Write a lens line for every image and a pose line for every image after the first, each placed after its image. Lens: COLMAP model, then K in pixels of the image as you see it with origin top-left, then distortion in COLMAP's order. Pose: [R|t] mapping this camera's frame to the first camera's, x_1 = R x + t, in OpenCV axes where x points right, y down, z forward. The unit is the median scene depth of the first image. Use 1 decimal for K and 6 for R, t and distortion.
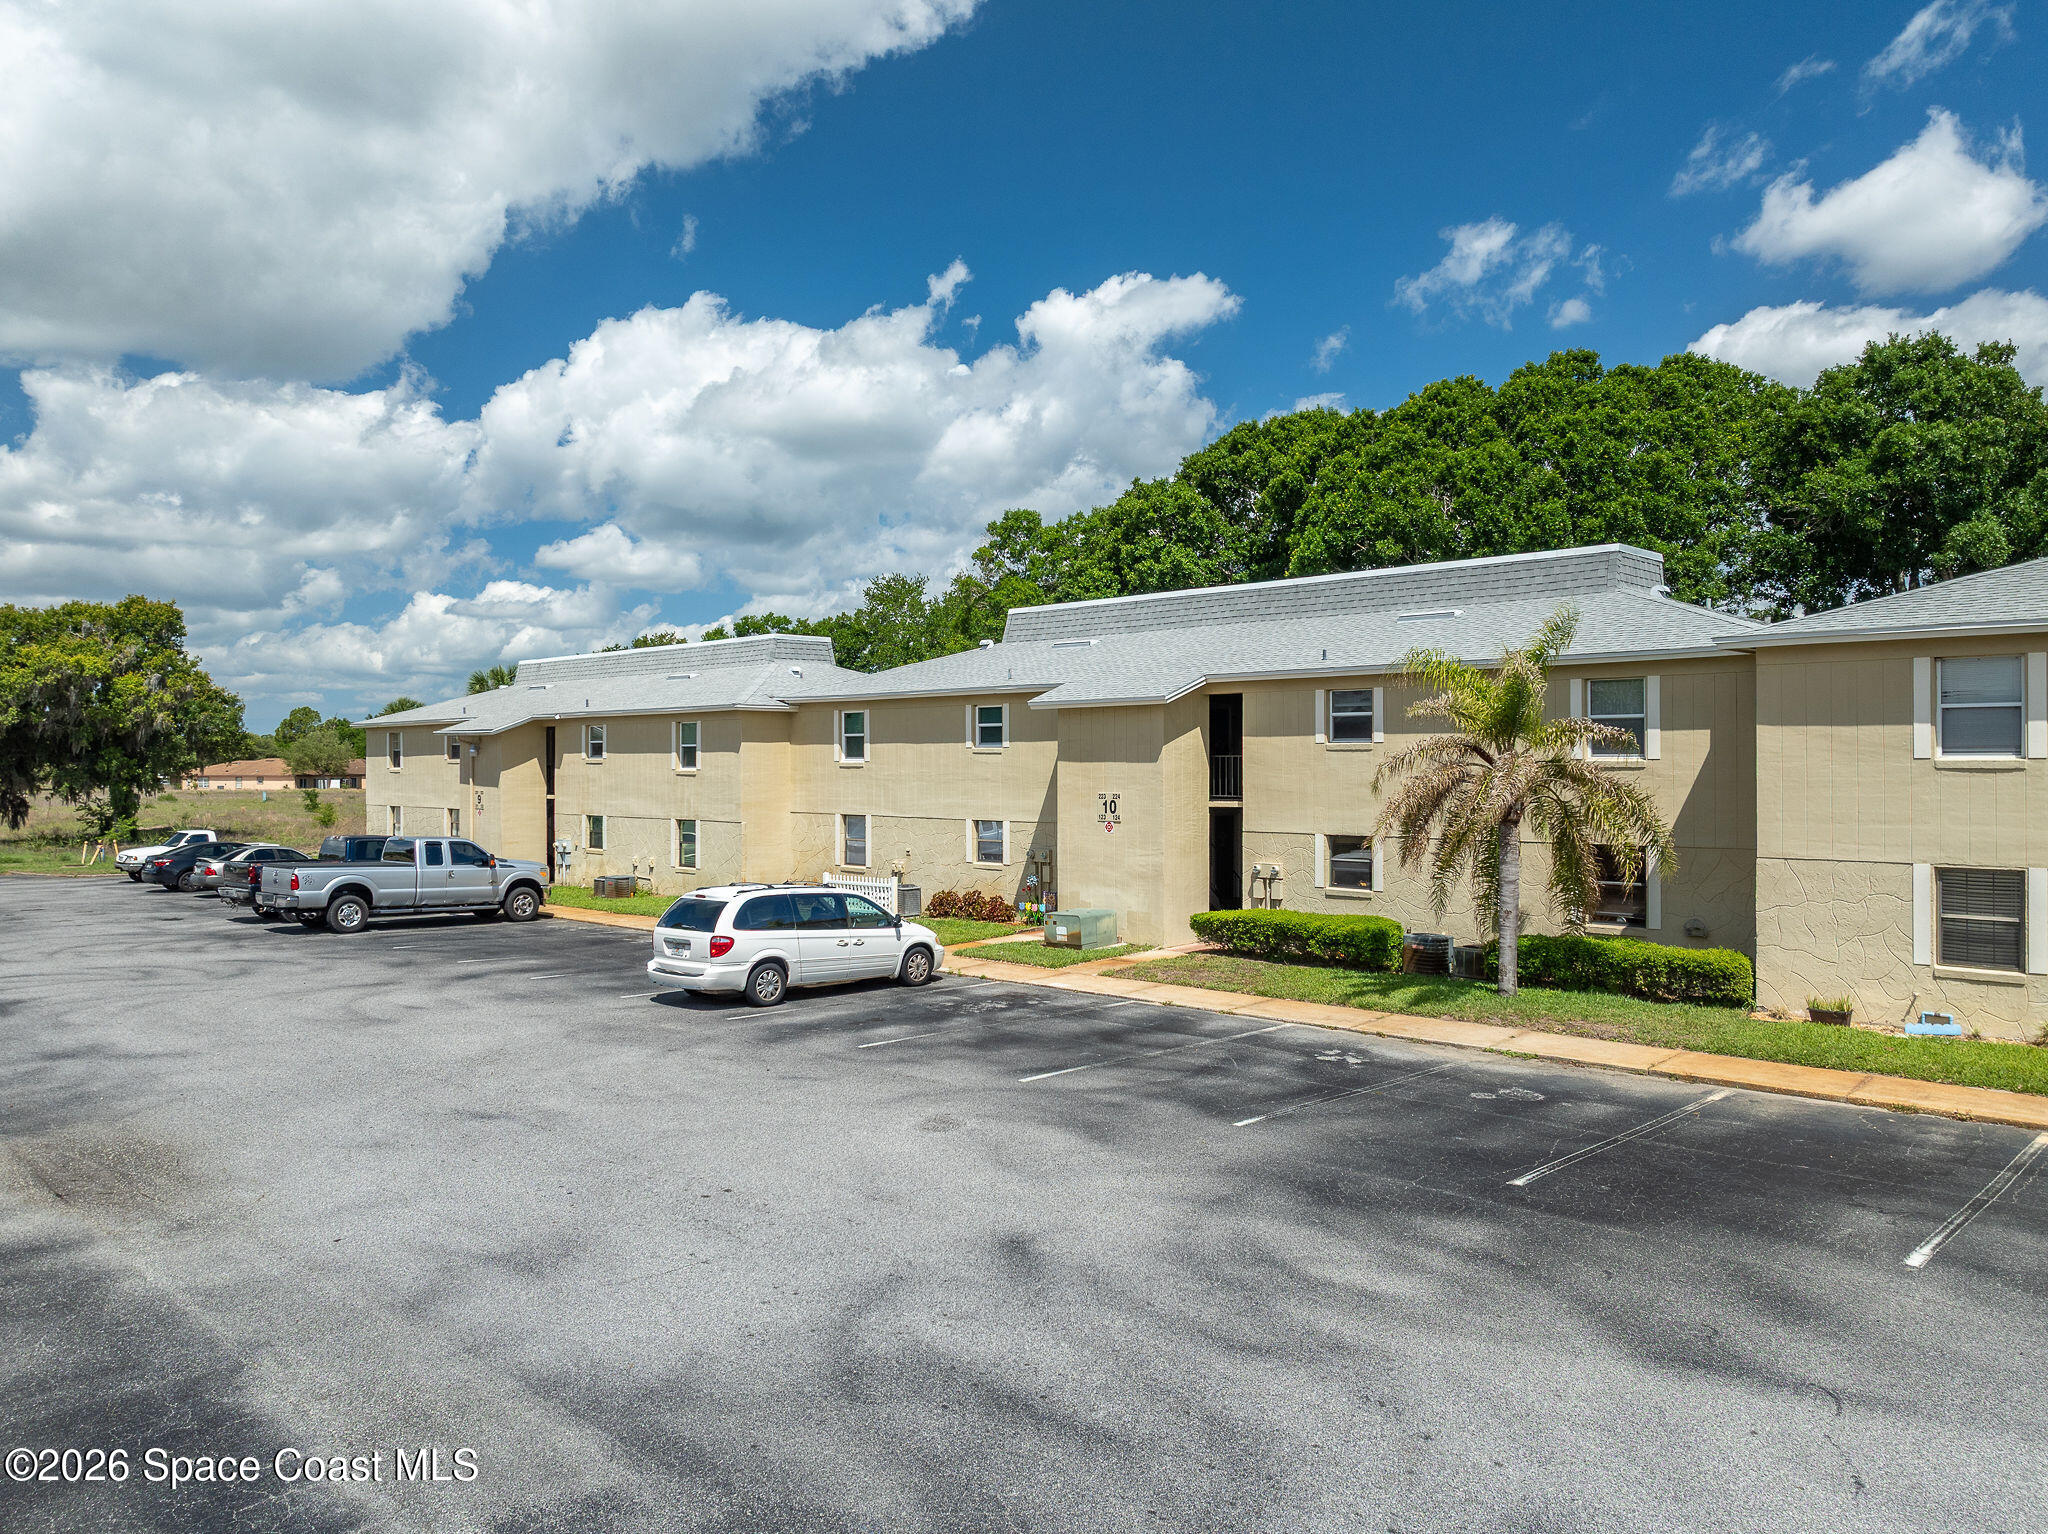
lens RADIAL K [[1445.6, 0, 1024.0], [0, 1445.6, 767.0], [0, 0, 1]] dist [-0.006338, 0.003619]
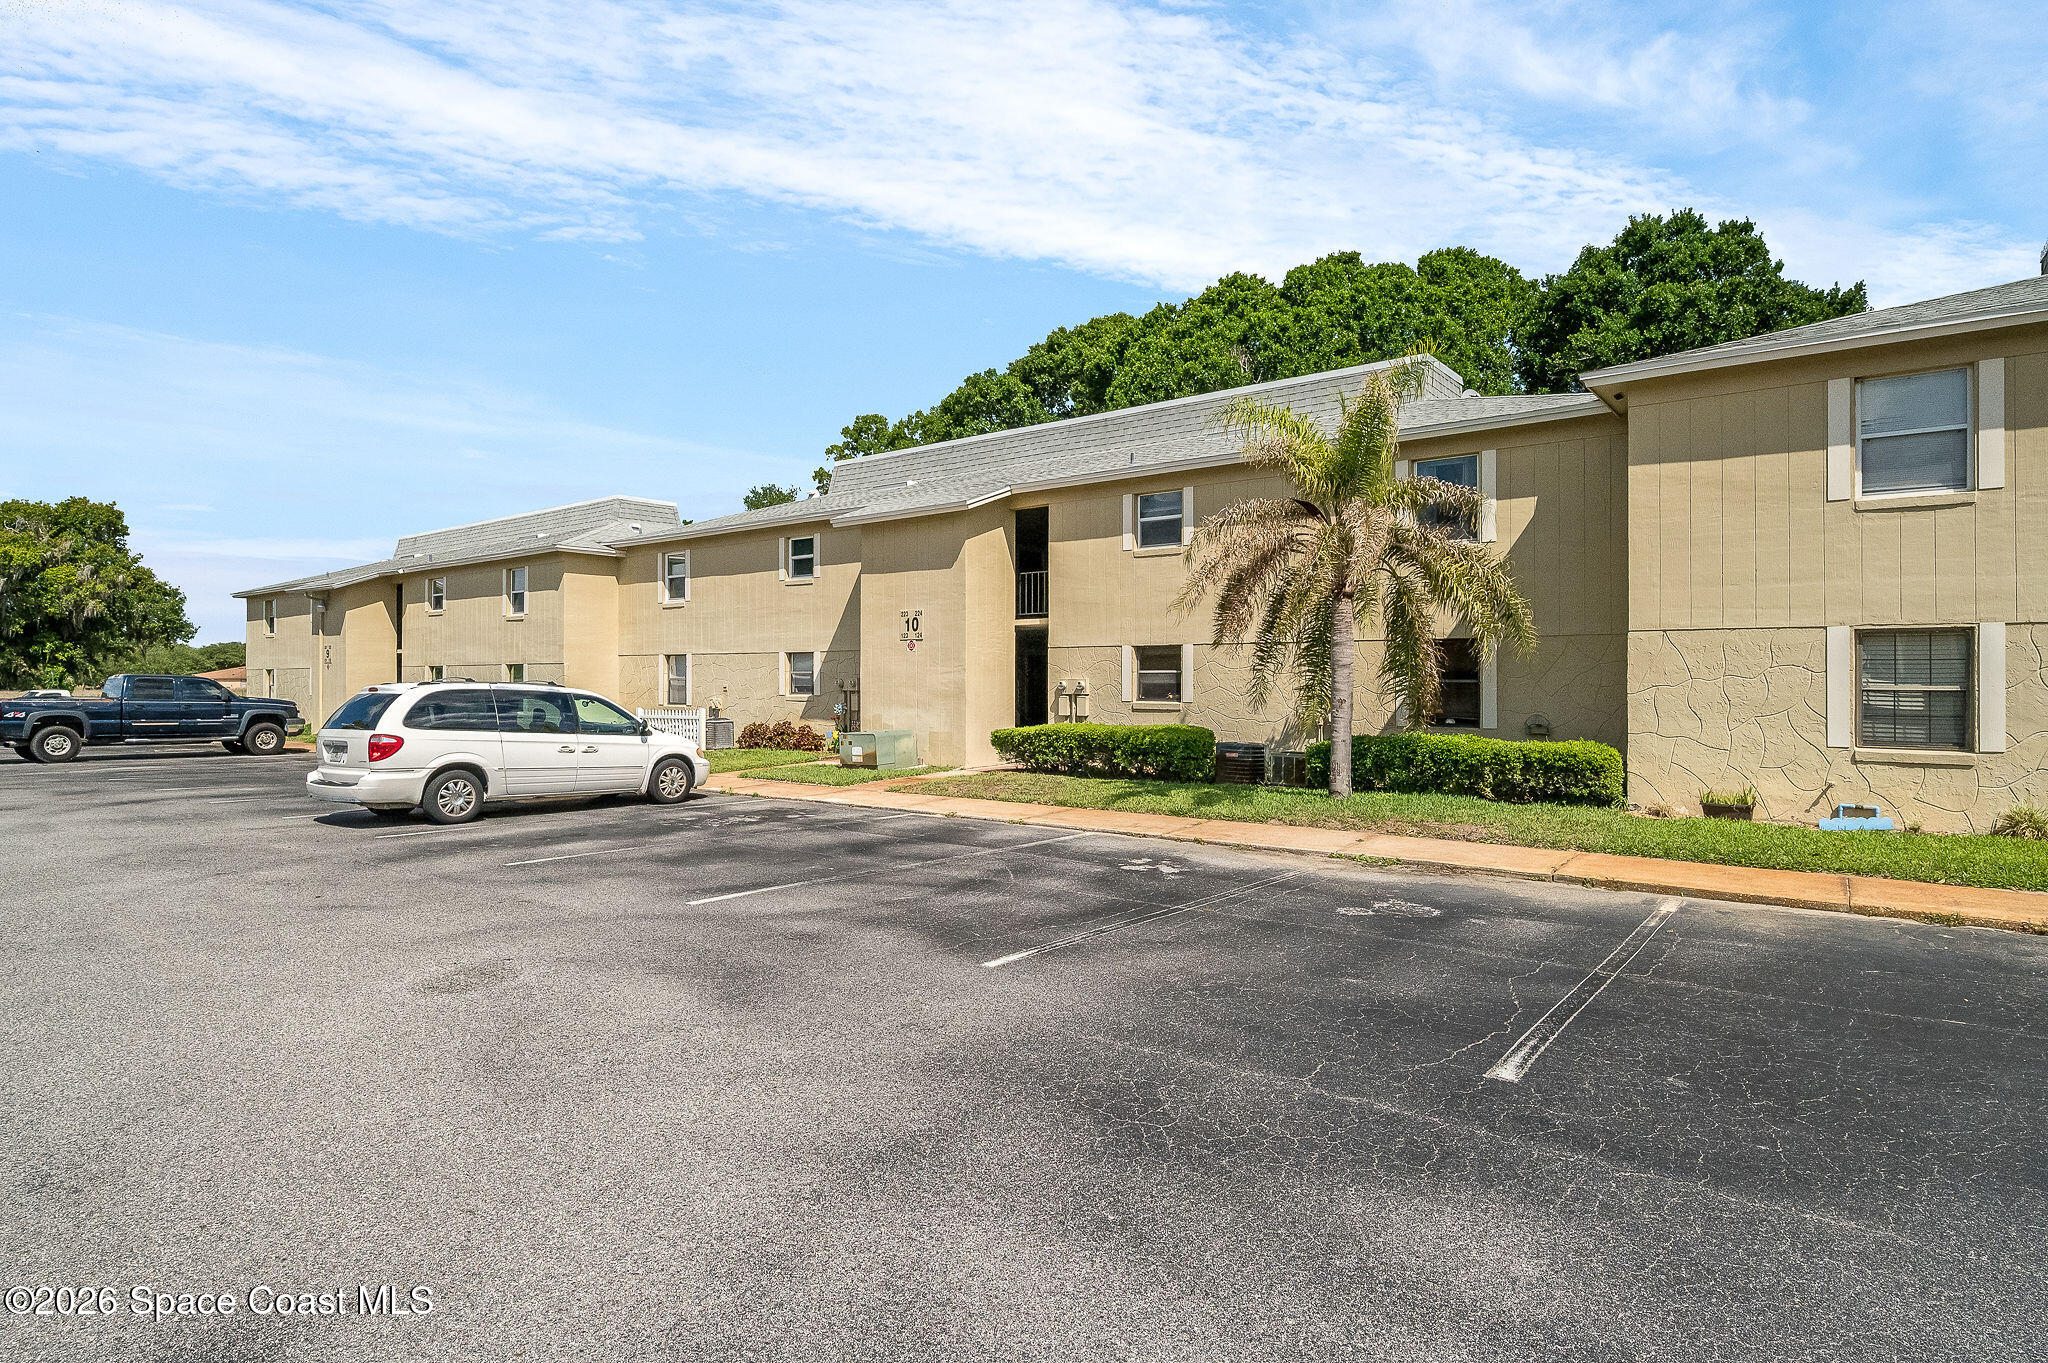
lens RADIAL K [[1086.8, 0, 1024.0], [0, 1086.8, 681.5], [0, 0, 1]] dist [0.012931, 0.000532]
pose [[0.994390, 0.001526, 0.105769, 0.066673], [-0.001736, 0.999997, 0.001896, 0.074816], [-0.105766, -0.002069, 0.994389, 0.319325]]
